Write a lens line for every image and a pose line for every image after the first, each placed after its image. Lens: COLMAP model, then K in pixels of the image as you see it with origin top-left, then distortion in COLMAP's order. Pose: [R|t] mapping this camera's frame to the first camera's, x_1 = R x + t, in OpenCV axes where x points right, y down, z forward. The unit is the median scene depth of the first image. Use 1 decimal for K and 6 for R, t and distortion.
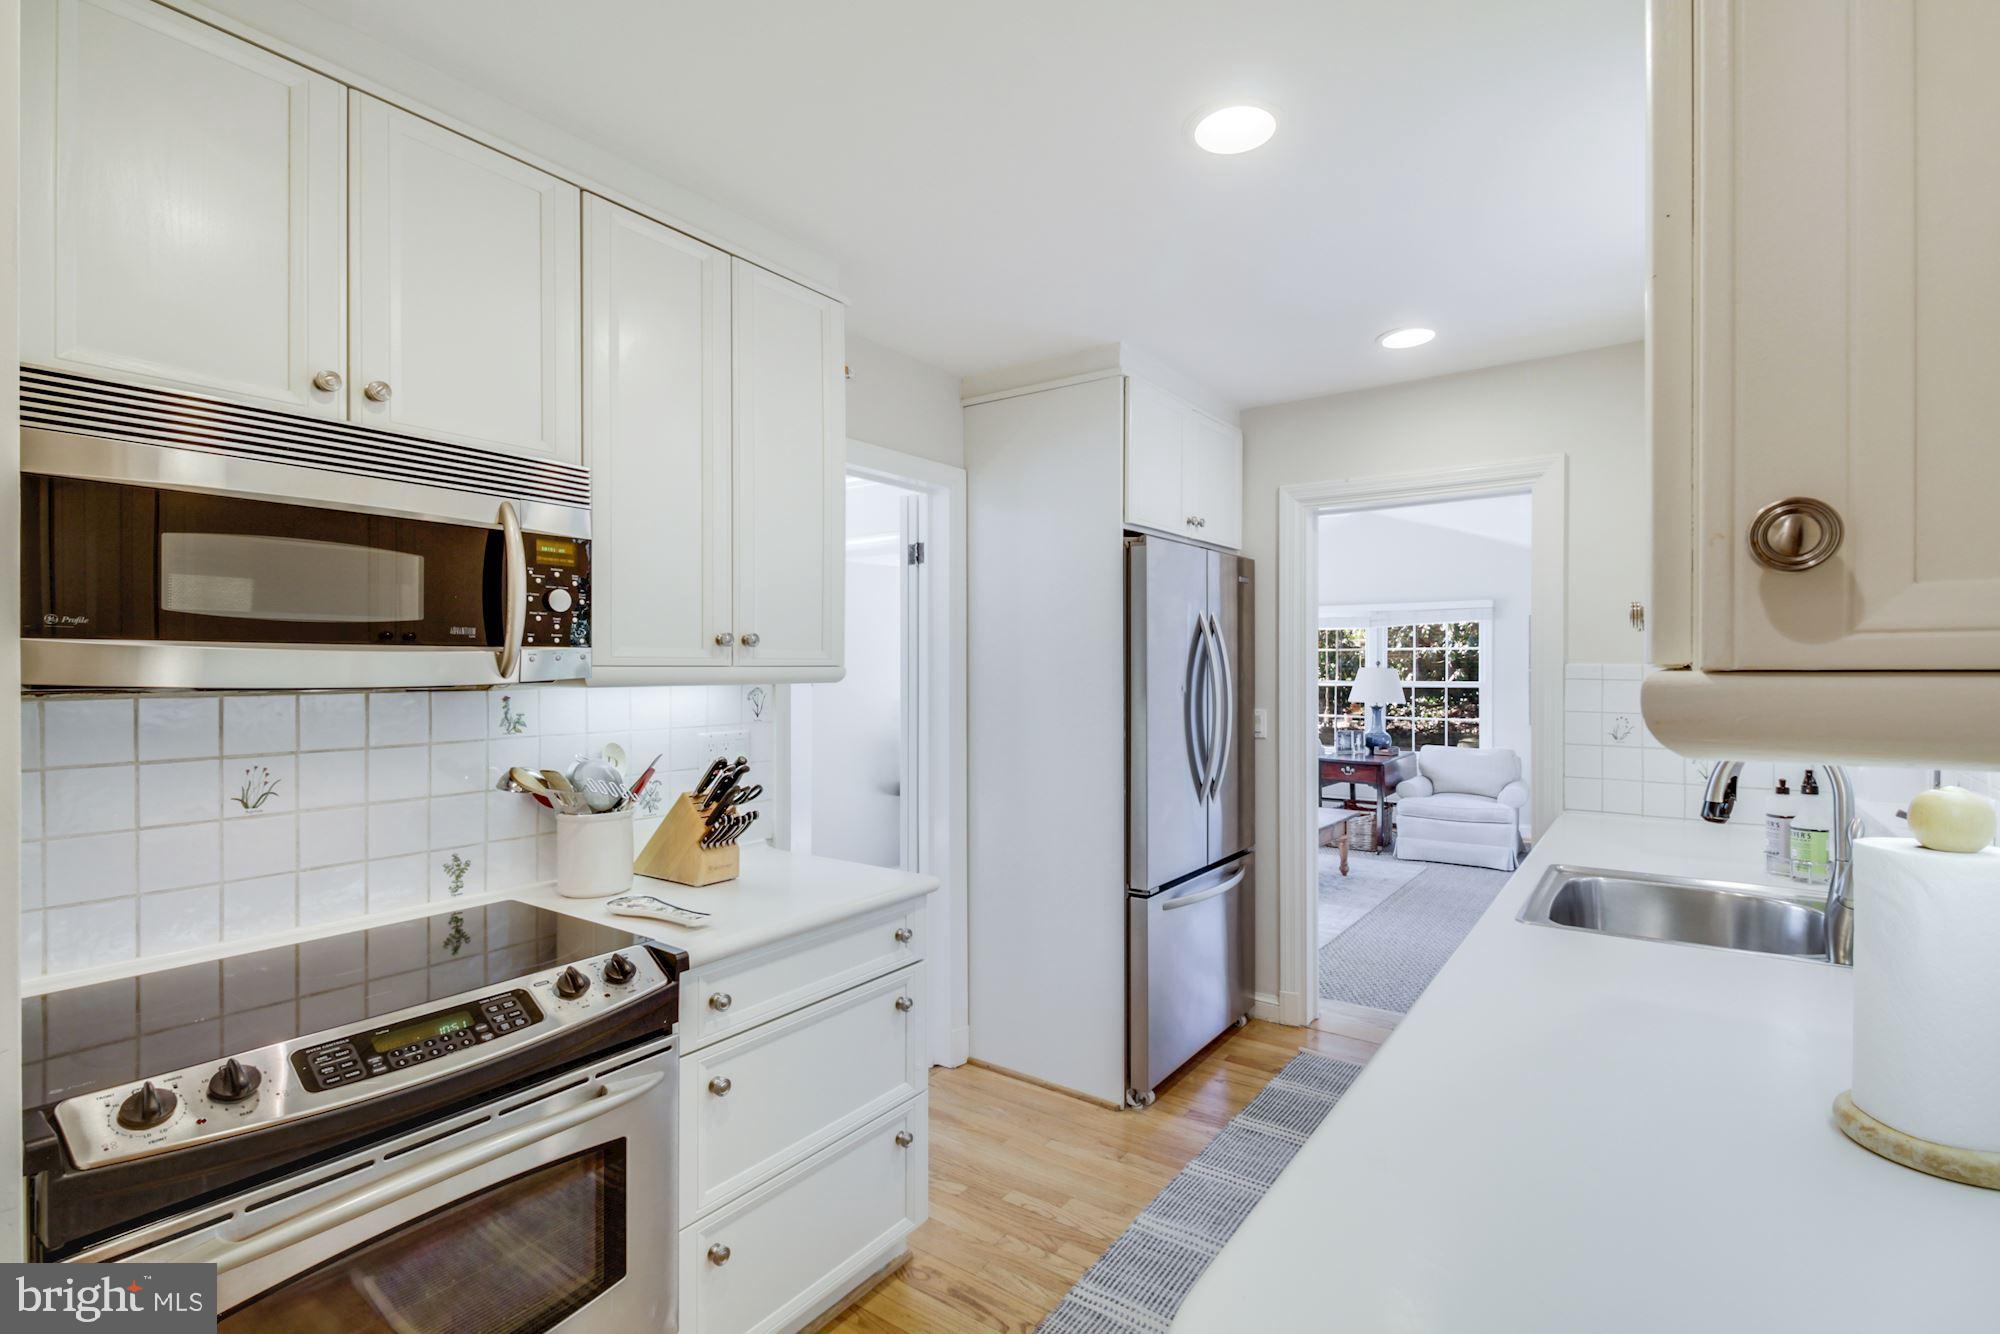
lens RADIAL K [[932.8, 0, 1008.7], [0, 932.8, 658.5], [0, 0, 1]] dist [0.023891, -0.000087]
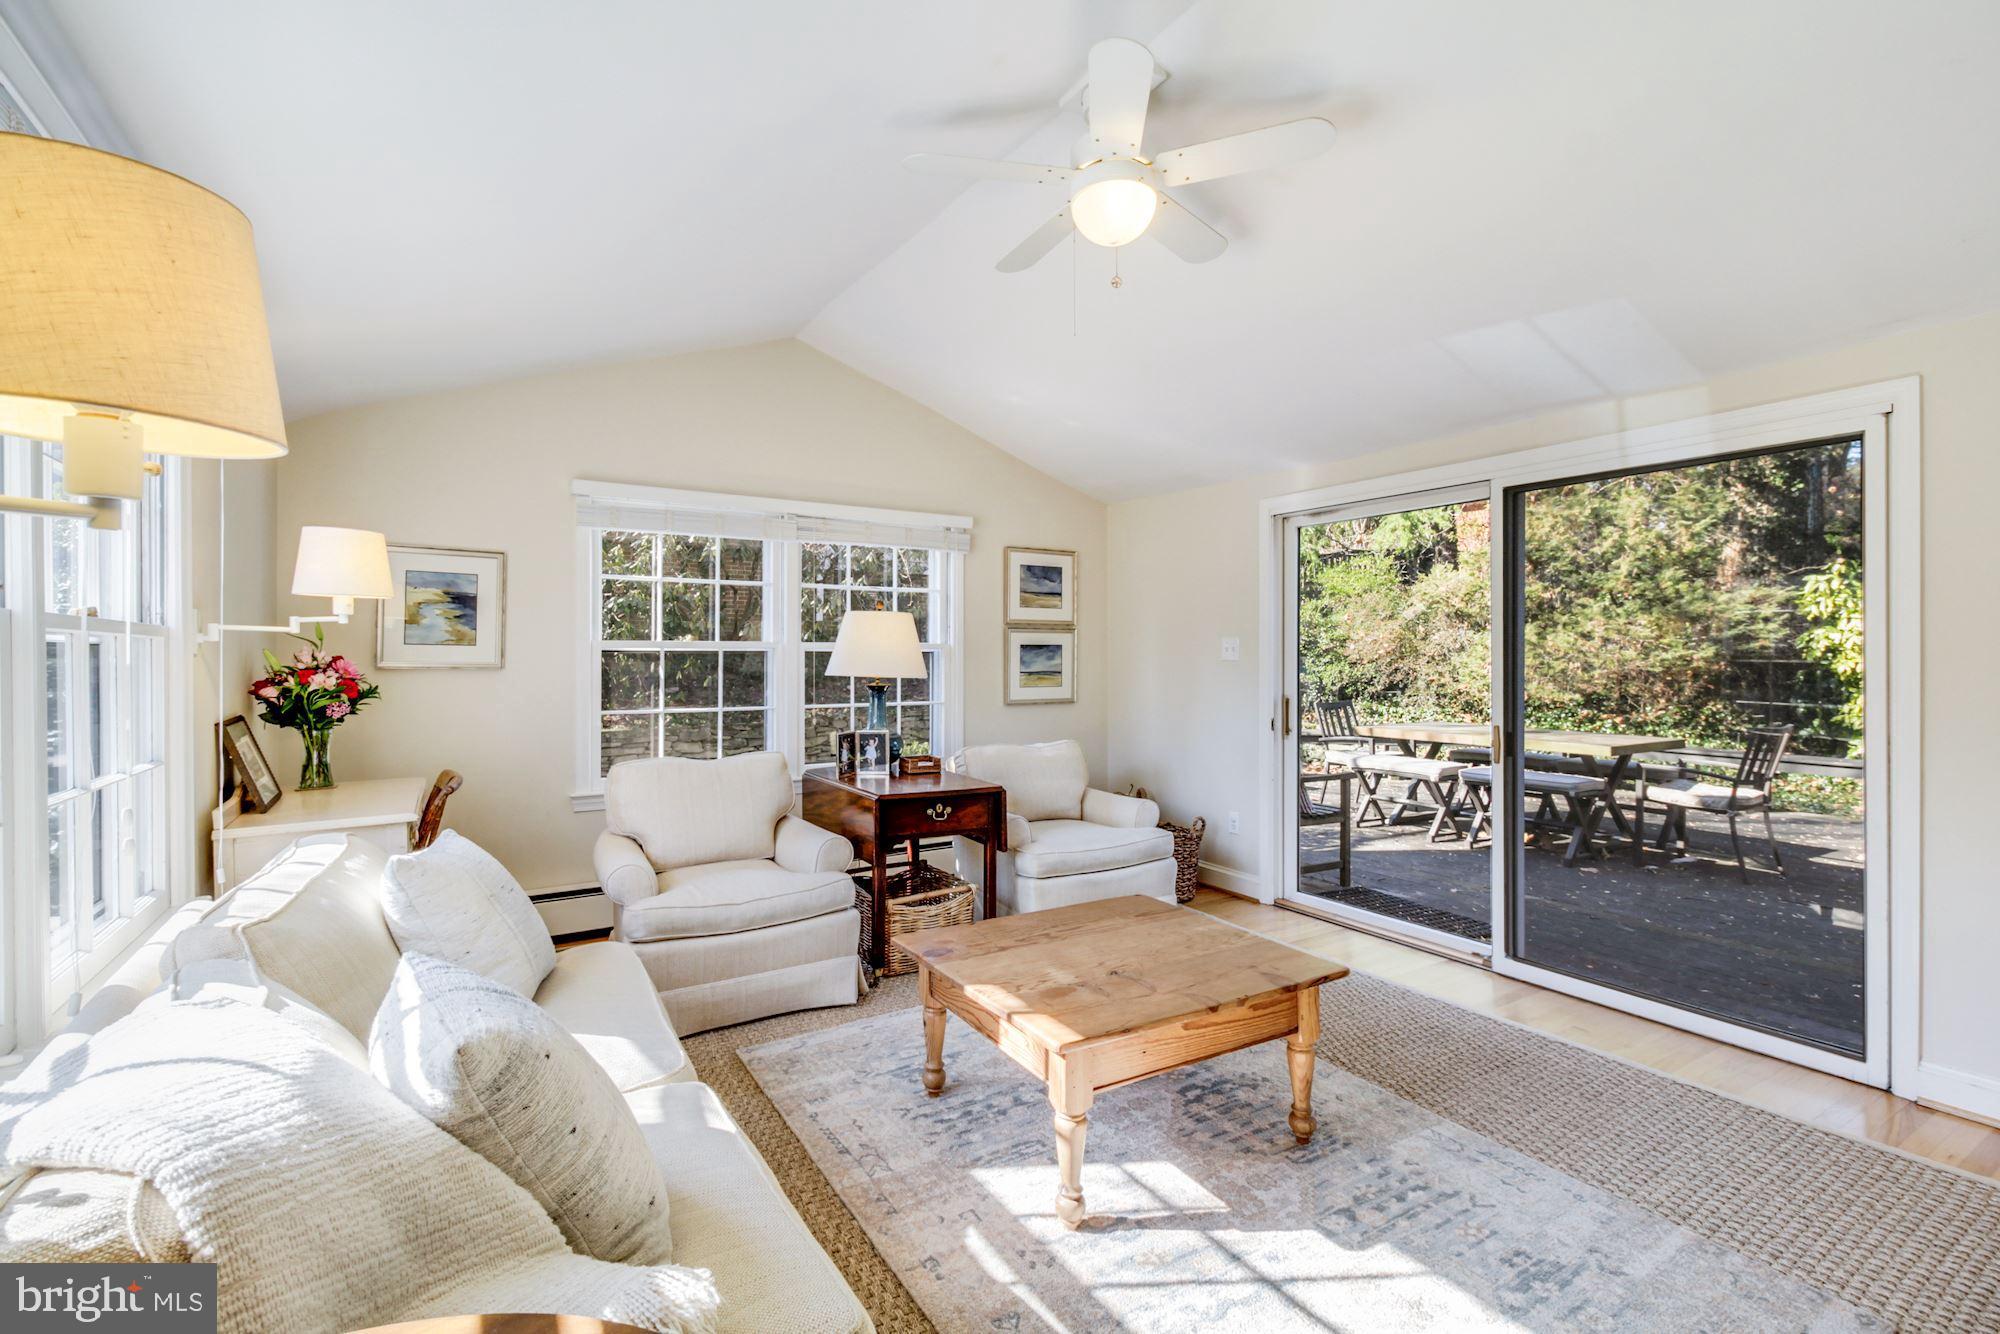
lens RADIAL K [[932.8, 0, 1008.7], [0, 932.8, 658.5], [0, 0, 1]] dist [0.023891, -0.000087]
pose [[0.383500, -0.003769, 0.923533, -0.083831], [-0.001562, 0.999988, 0.004730, 0.034900], [-0.923539, -0.003257, 0.383490, 0.774151]]
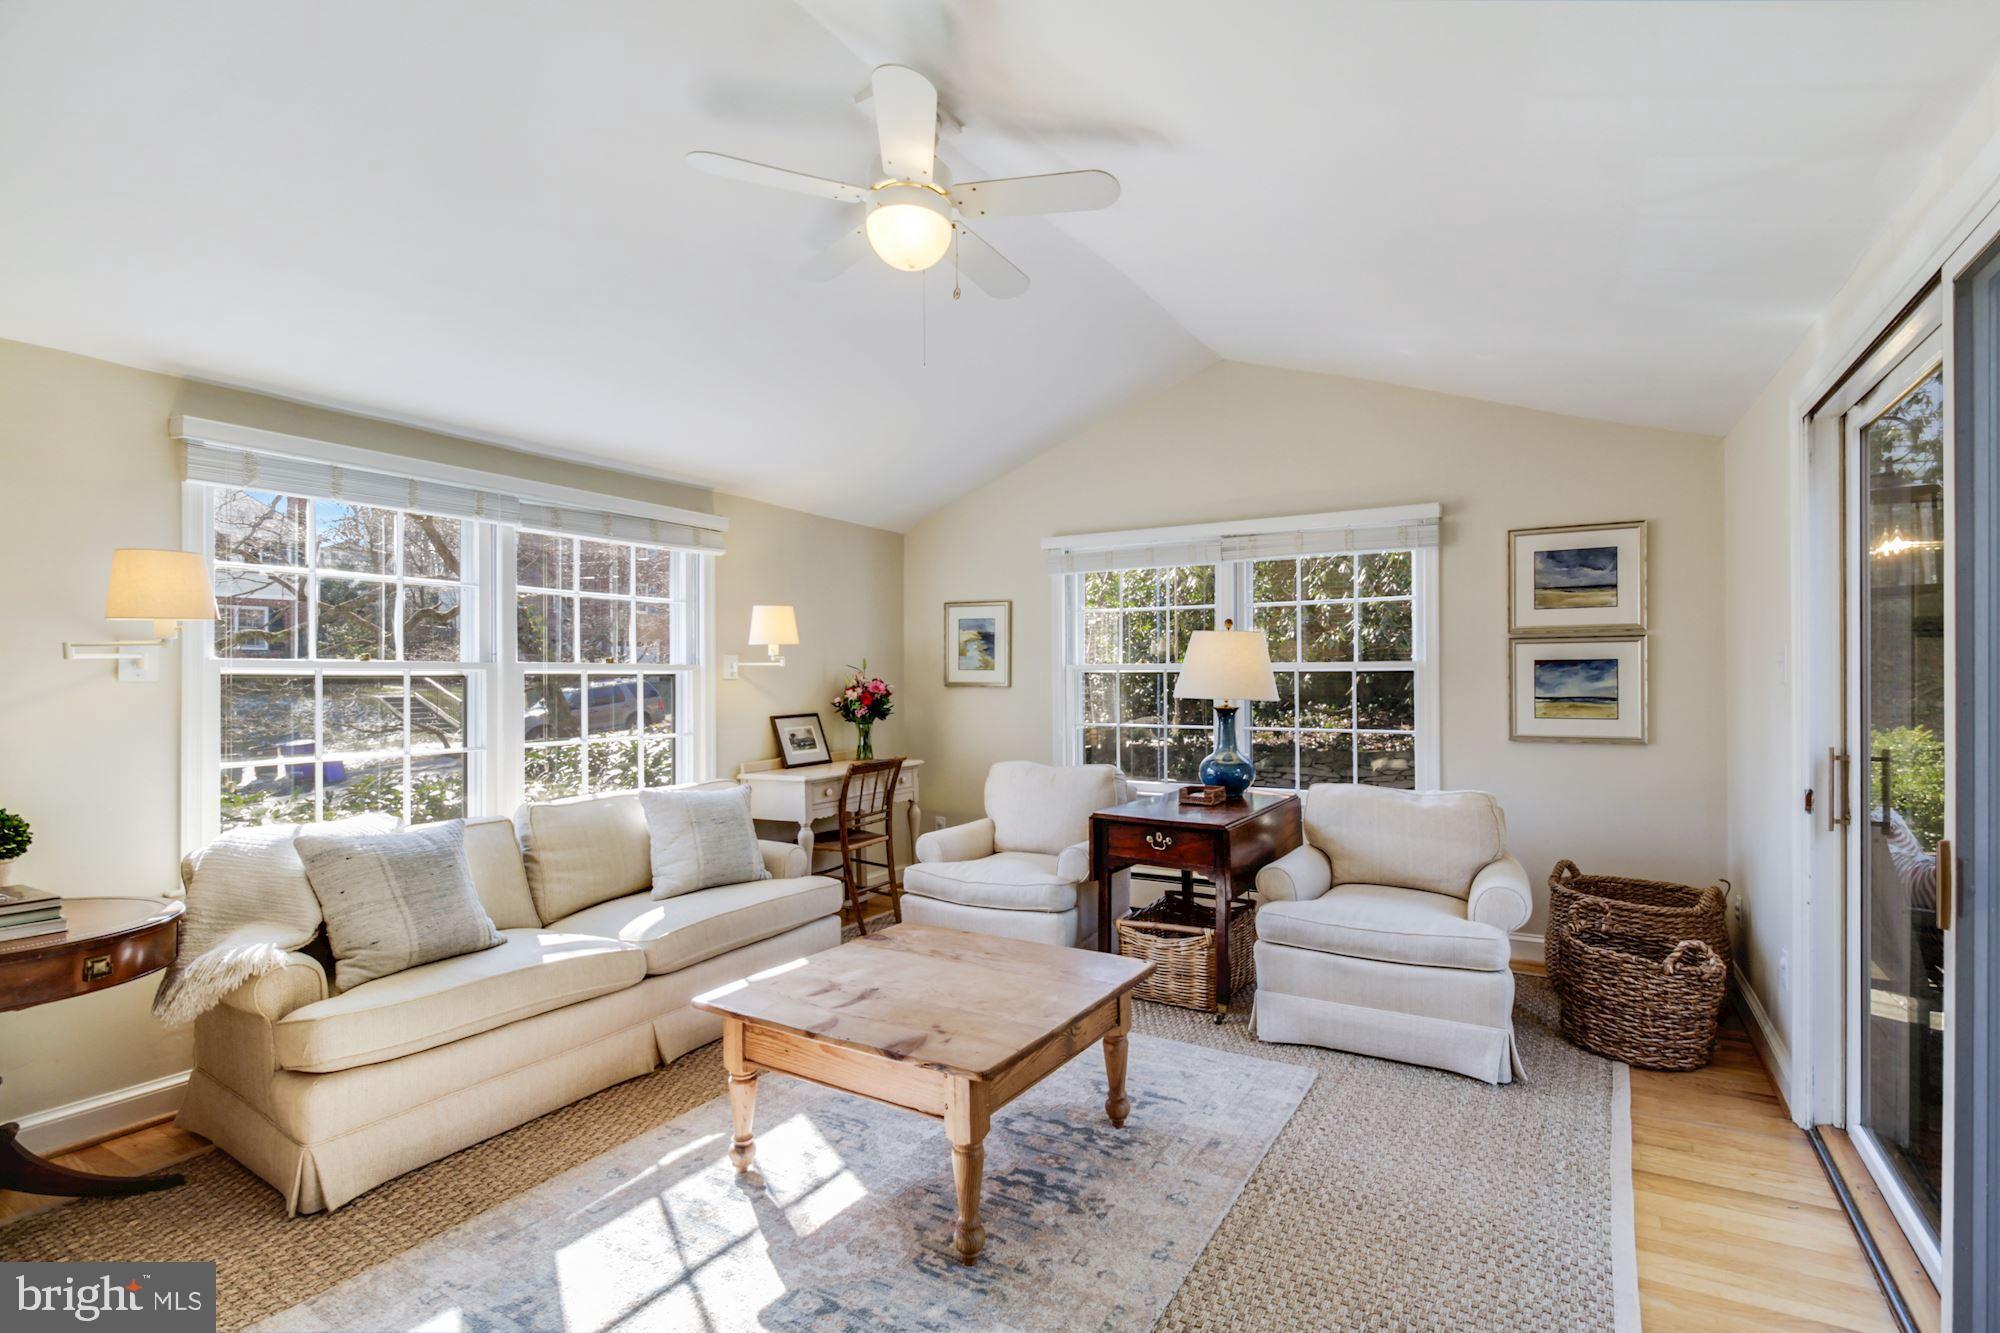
lens RADIAL K [[928.4, 0, 1011.5], [0, 928.4, 675.0], [0, 0, 1]] dist [0.013859, -0.000483]
pose [[0.996205, -0.005987, 0.086831, 0.246295], [0.005967, 0.999982, 0.000485, 0.033973], [-0.086833, 0.000035, 0.996223, 0.533929]]
